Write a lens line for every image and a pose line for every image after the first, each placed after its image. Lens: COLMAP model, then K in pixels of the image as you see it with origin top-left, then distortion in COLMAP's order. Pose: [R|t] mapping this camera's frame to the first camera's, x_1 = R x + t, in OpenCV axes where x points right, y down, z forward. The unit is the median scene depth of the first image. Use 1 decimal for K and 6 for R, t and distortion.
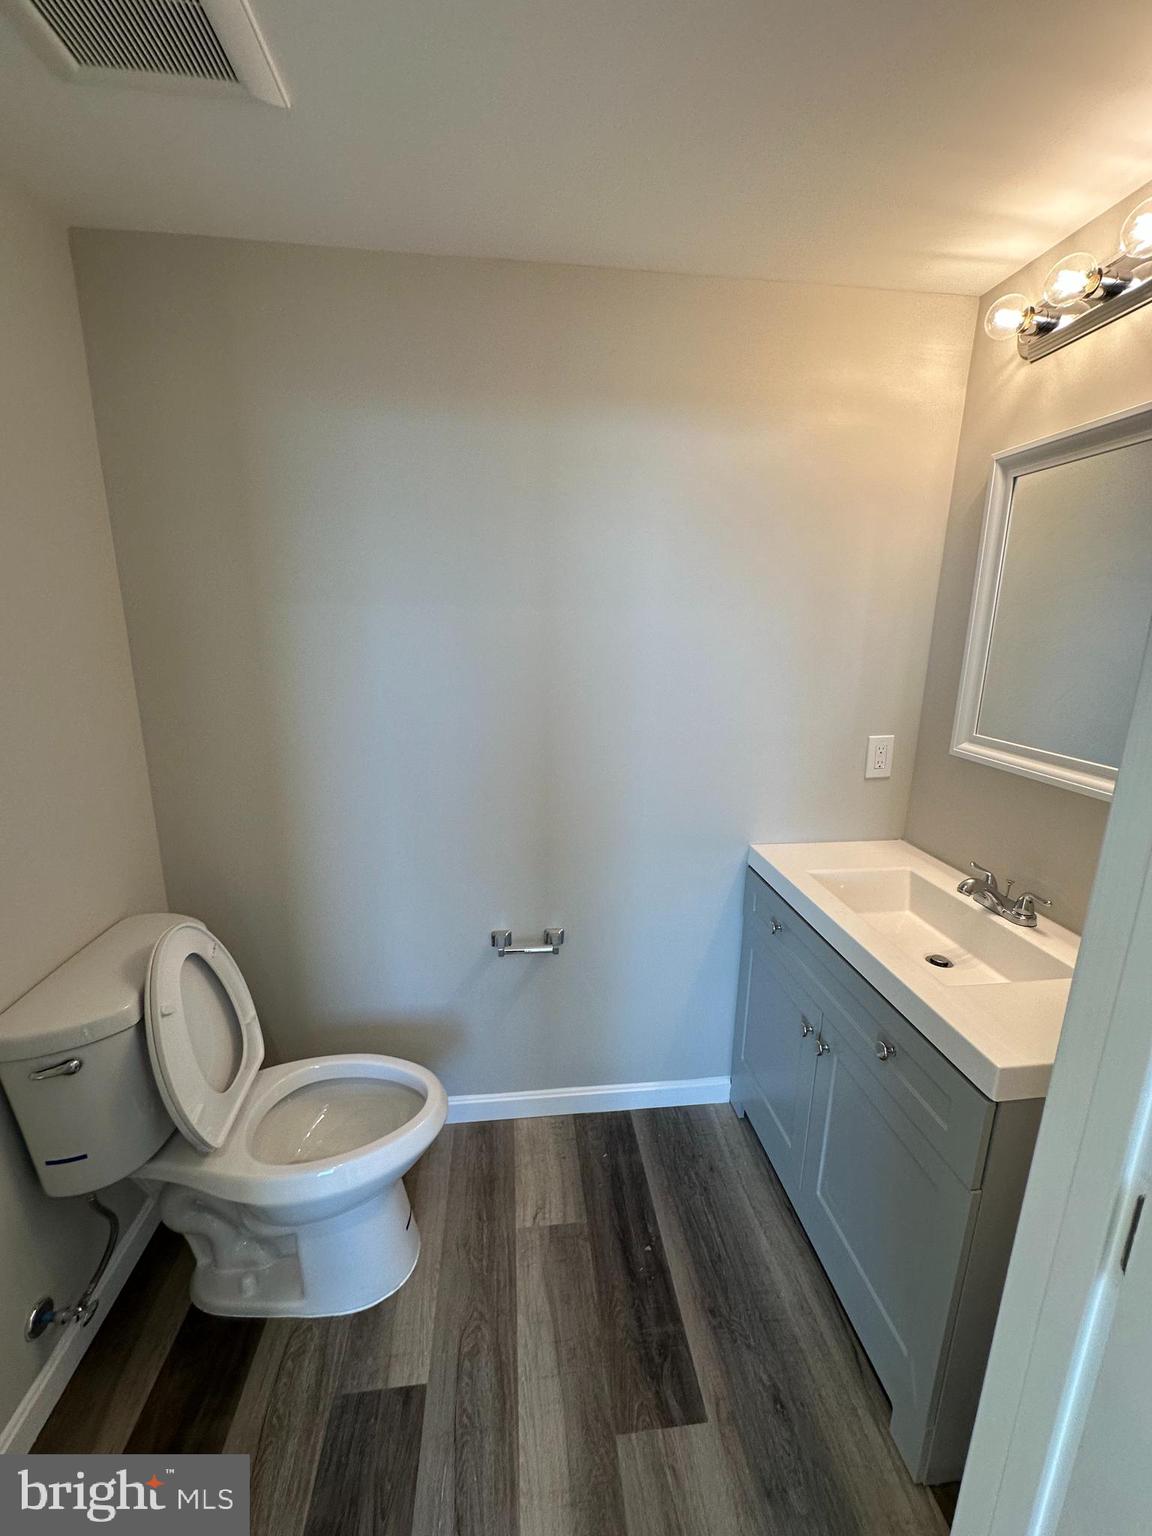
lens RADIAL K [[623.0, 0, 576.0], [0, 623.0, 768.0], [0, 0, 1]] dist [0.000263, 0.000634]
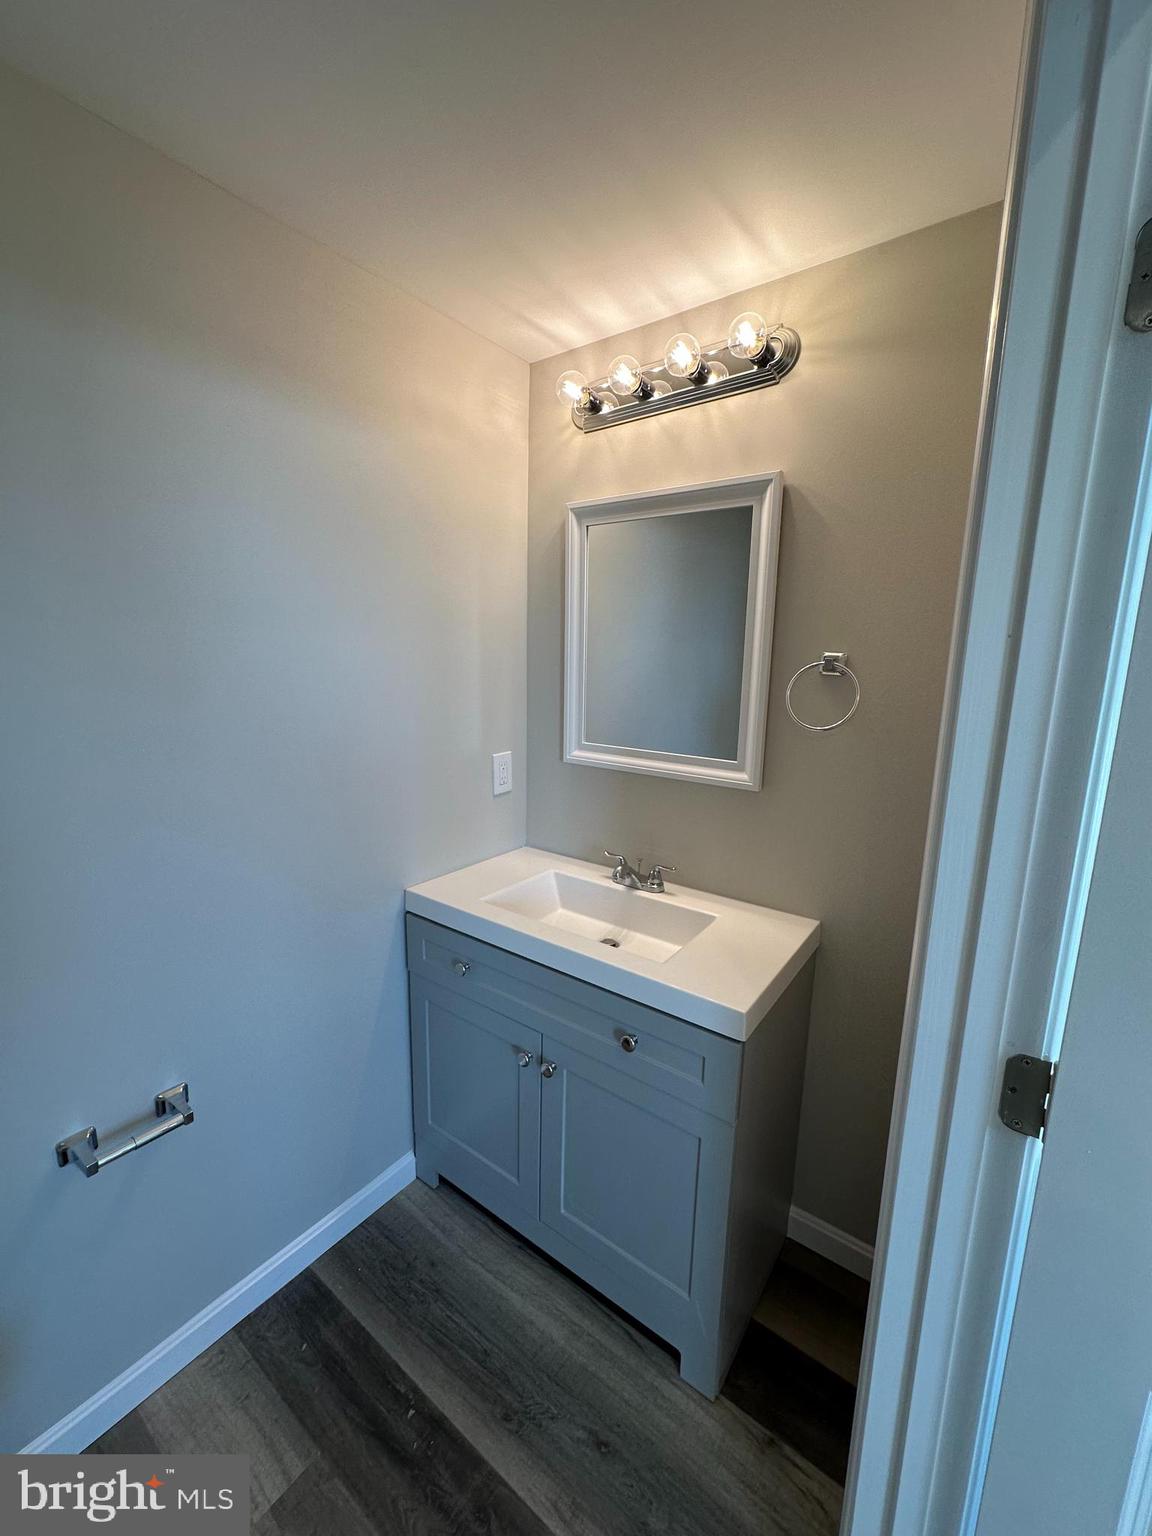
lens RADIAL K [[623.0, 0, 576.0], [0, 623.0, 768.0], [0, 0, 1]] dist [0.000263, 0.000634]
pose [[0.679822, -0.133292, 0.721162, -0.217310], [0.157492, 0.986936, 0.033951, -0.050132], [-0.716266, 0.090497, 0.691934, 0.219102]]
